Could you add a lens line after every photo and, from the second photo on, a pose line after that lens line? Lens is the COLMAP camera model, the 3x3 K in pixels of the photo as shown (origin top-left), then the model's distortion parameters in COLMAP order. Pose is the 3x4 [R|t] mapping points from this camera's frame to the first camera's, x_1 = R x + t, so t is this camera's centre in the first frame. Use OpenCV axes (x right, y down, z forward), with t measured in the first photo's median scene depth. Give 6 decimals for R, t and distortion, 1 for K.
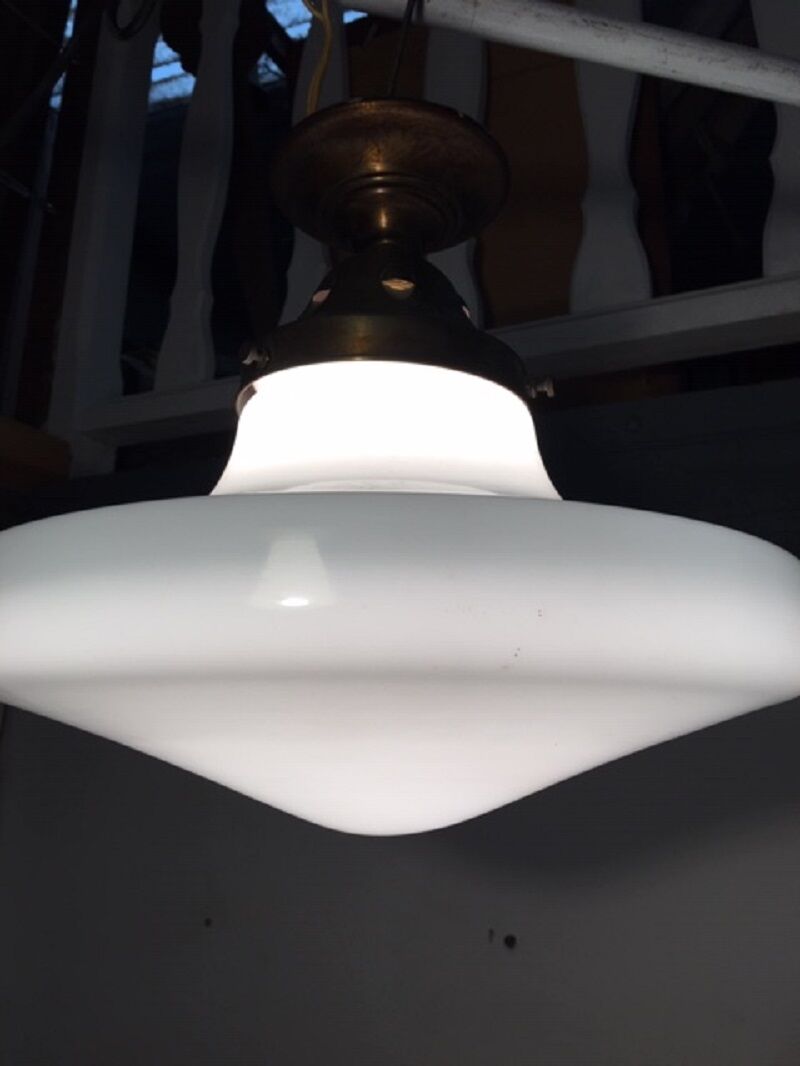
lens RADIAL K [[920.5, 0, 396.3], [0, 920.5, 533.6], [0, 0, 1]] dist [-0.002200, -0.012996]
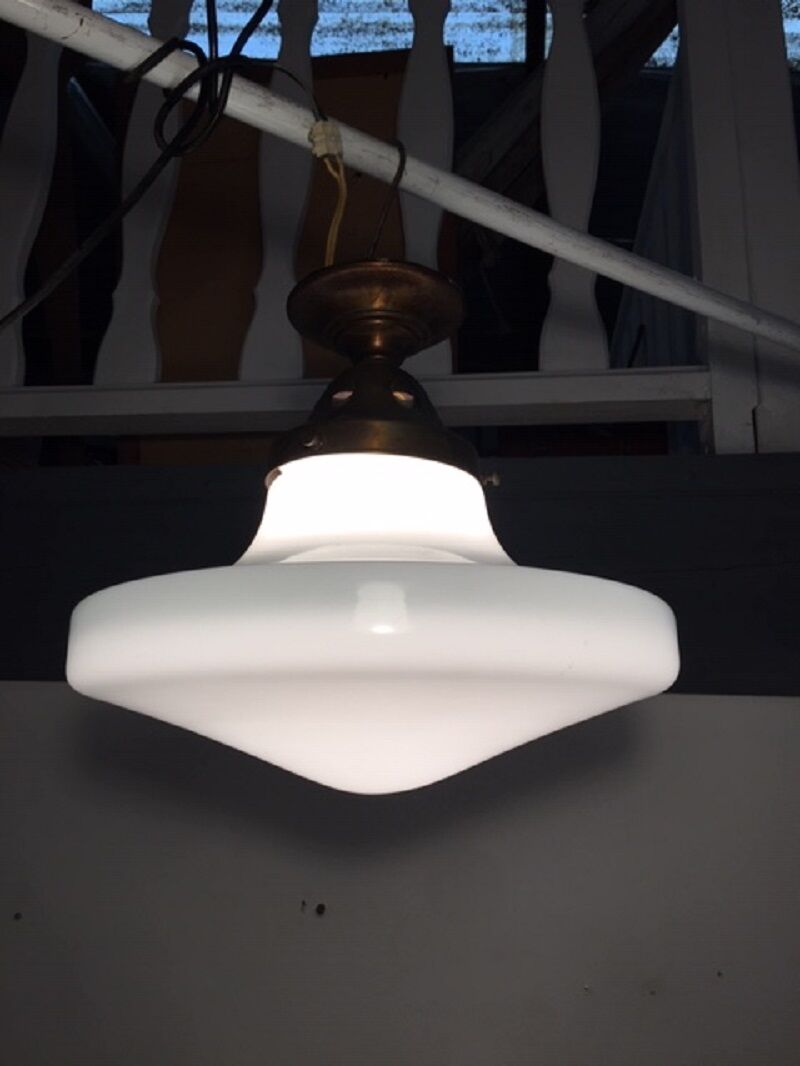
lens RADIAL K [[920.5, 0, 396.3], [0, 920.5, 533.6], [0, 0, 1]] dist [-0.002200, -0.012996]
pose [[0.940255, 0.073237, 0.332502, -0.441221], [-0.069364, 0.997314, -0.023521, -0.030527], [-0.333332, -0.000948, 0.942809, -0.292906]]
